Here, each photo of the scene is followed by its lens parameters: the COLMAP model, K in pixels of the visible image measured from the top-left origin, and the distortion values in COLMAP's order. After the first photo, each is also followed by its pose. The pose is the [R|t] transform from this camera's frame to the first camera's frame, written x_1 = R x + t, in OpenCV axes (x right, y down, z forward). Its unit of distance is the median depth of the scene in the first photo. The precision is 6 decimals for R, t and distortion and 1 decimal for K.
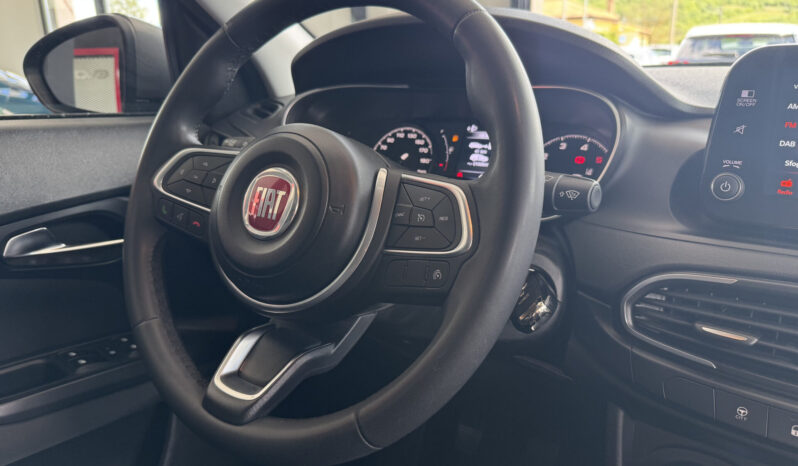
lens RADIAL K [[564.9, 0, 397.7], [0, 564.9, 239.7], [0, 0, 1]] dist [0.045560, -0.071692]
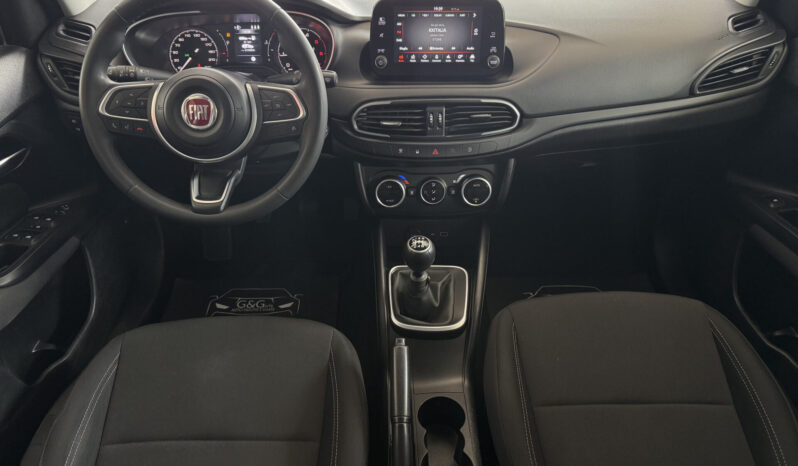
lens RADIAL K [[547.3, 0, 389.5], [0, 547.3, 246.6], [0, 0, 1]] dist [0.038881, -0.056539]
pose [[0.833362, -0.337575, 0.437665, -0.645619], [0.162169, 0.906311, 0.390258, -0.271995], [-0.528402, -0.254250, 0.810030, -1.056905]]
